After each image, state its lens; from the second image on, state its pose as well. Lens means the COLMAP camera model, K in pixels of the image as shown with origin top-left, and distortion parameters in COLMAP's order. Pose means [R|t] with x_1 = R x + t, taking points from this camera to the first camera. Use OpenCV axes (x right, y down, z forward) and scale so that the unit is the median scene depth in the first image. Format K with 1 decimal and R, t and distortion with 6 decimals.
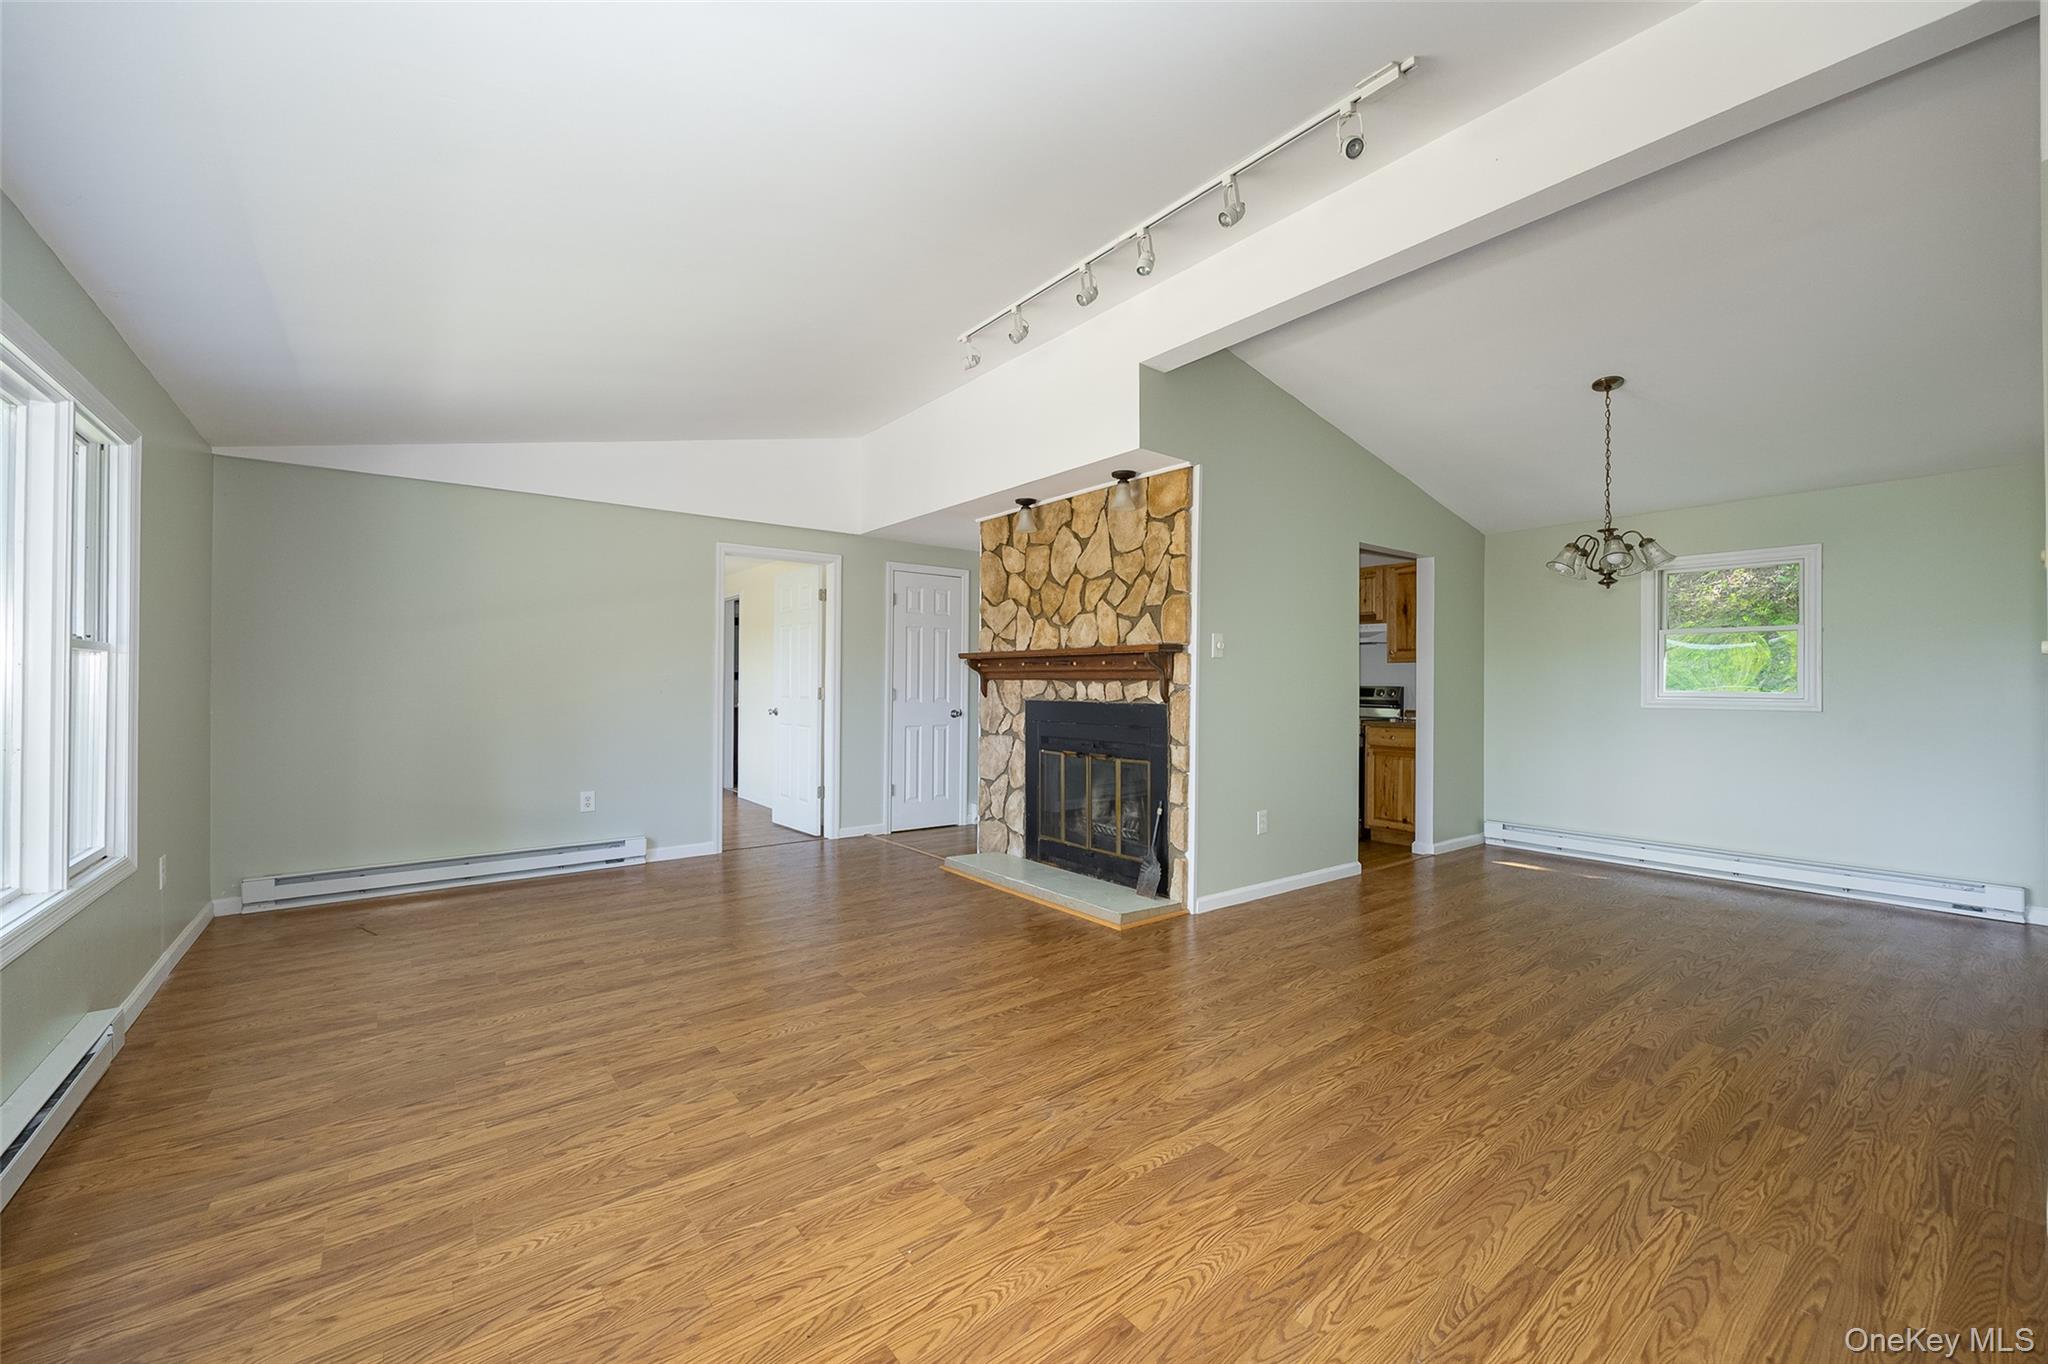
lens RADIAL K [[791.6, 0, 1021.3], [0, 791.6, 682.7], [0, 0, 1]] dist [0.000160, 0.000882]
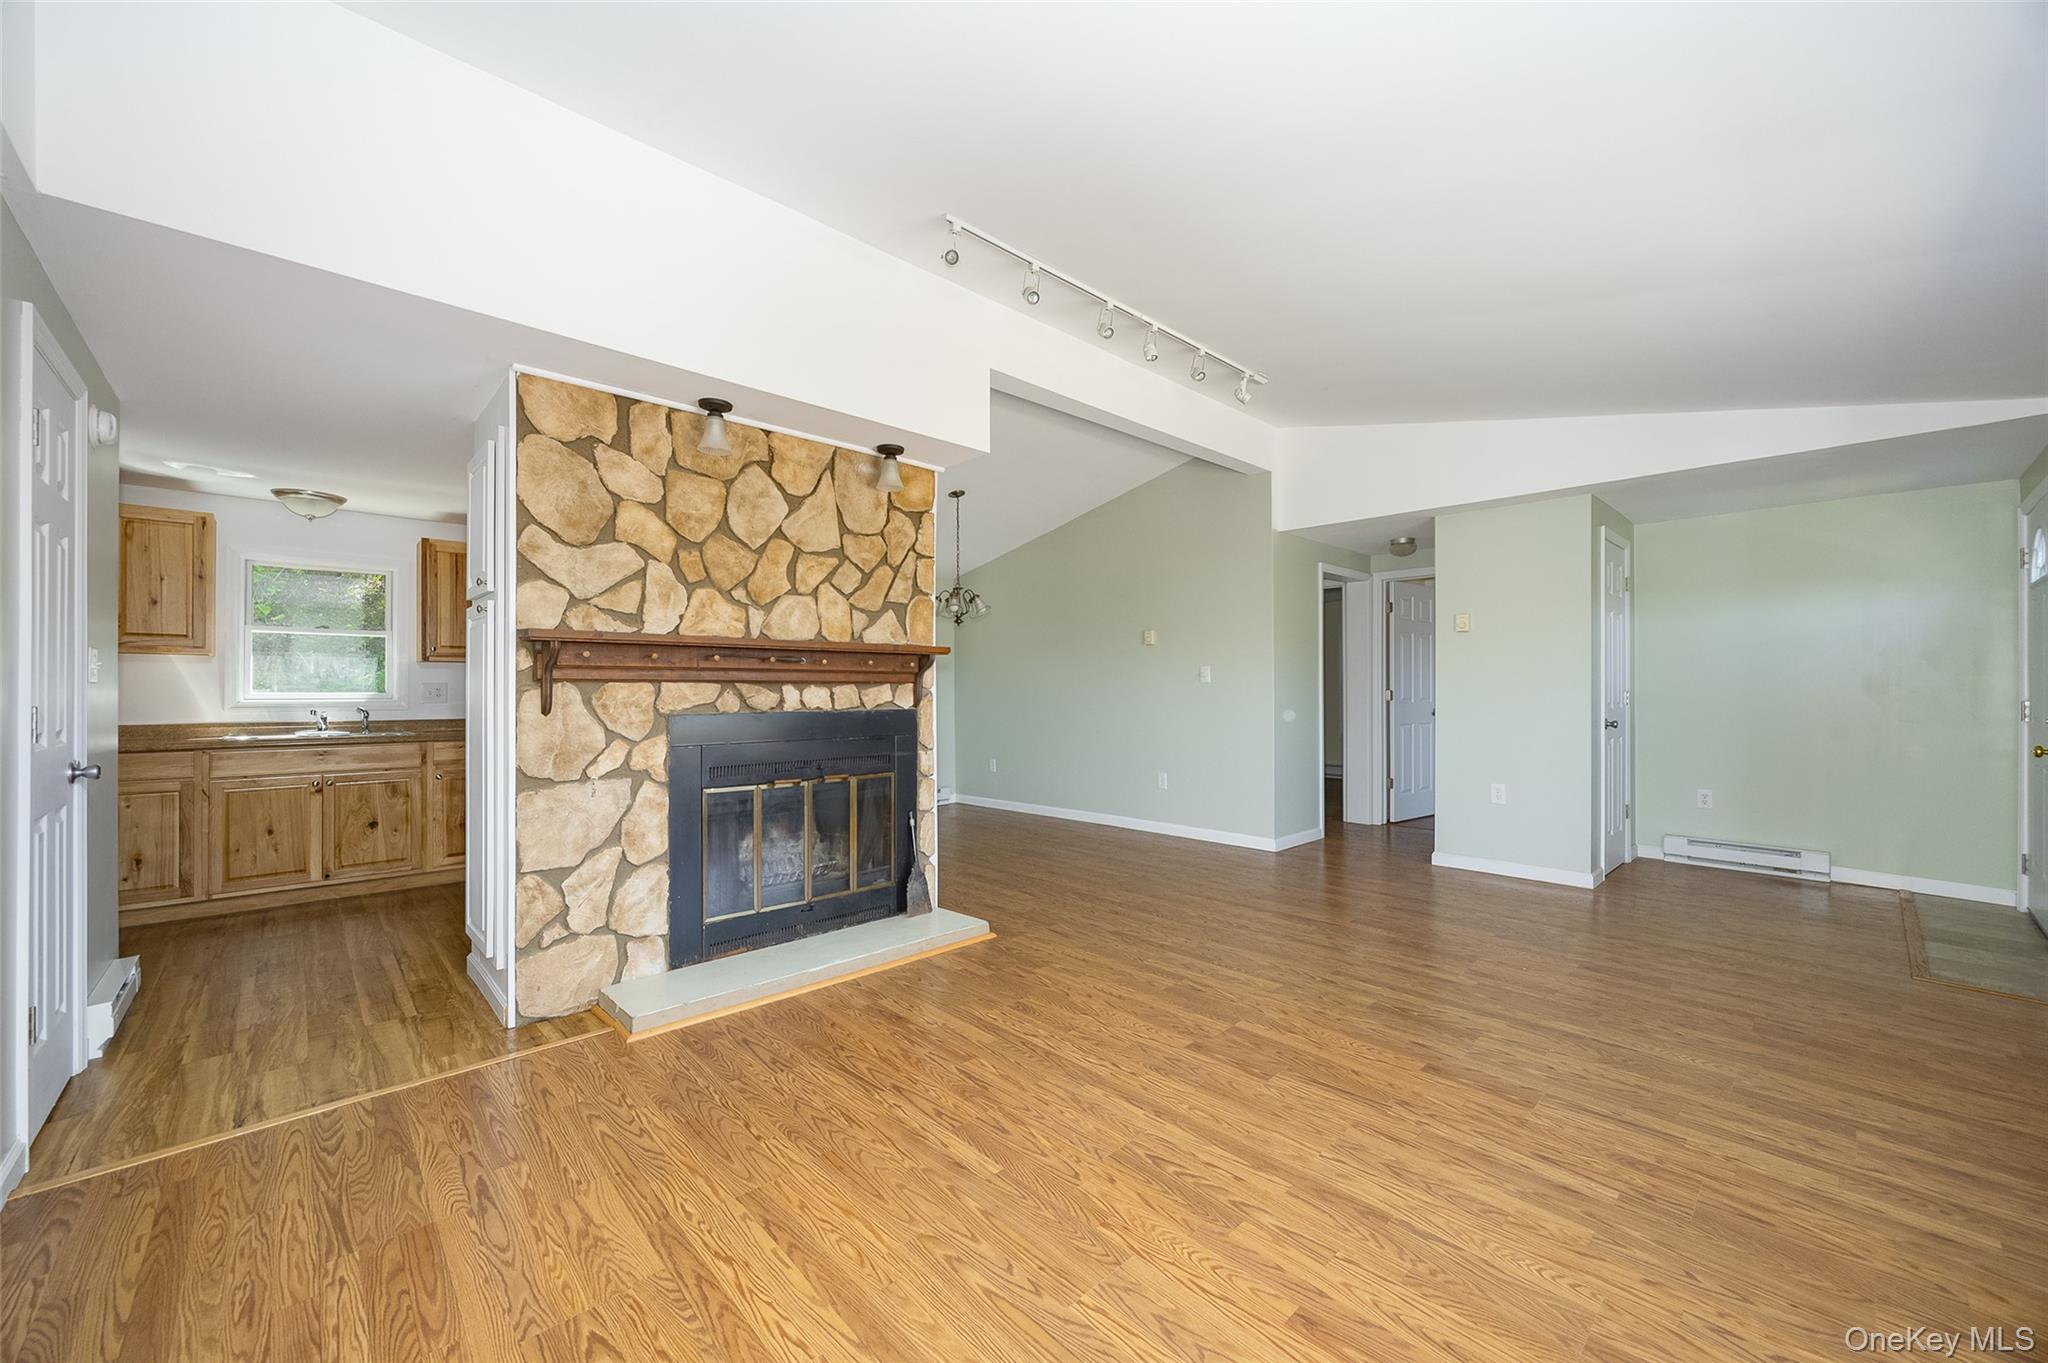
lens RADIAL K [[802.4, 0, 1030.1], [0, 802.4, 687.3], [0, 0, 1]] dist [0.001931, 0.000358]
pose [[-0.106487, -0.001216, 0.994313, -0.740747], [0.000986, 0.999999, 0.001329, 0.000022], [-0.994314, 0.001122, -0.106486, 0.898361]]
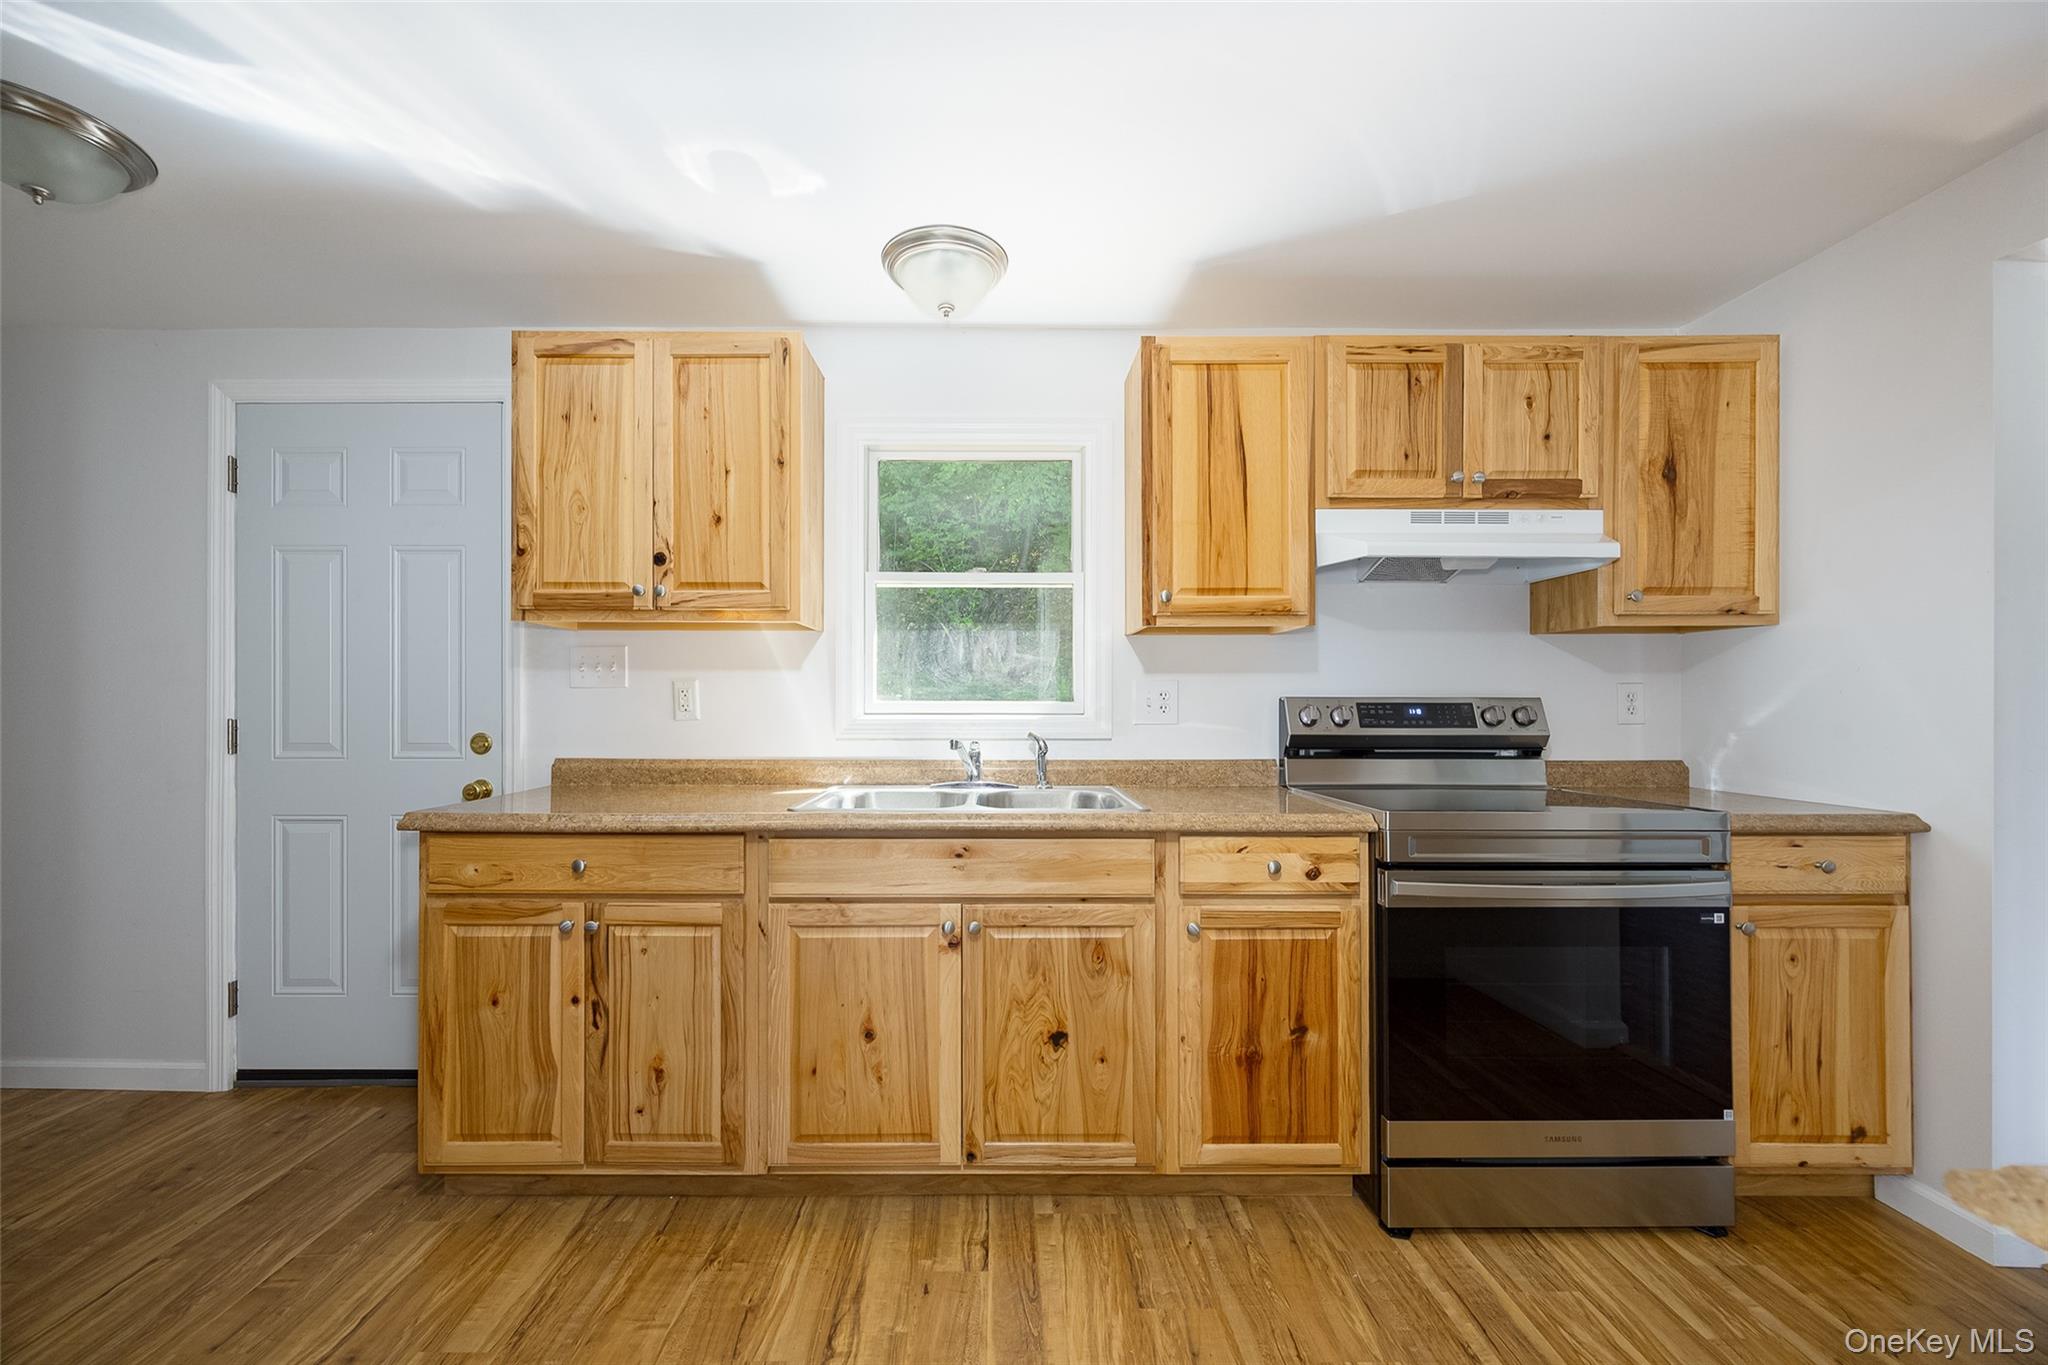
lens RADIAL K [[791.6, 0, 1021.3], [0, 791.6, 683.2], [0, 0, 1]] dist [0.000160, 0.000882]
pose [[0.586272, -0.004078, 0.810104, 0.039656], [0.006757, 0.999977, 0.000144, -0.002662], [-0.810086, 0.005389, 0.586286, 1.406303]]
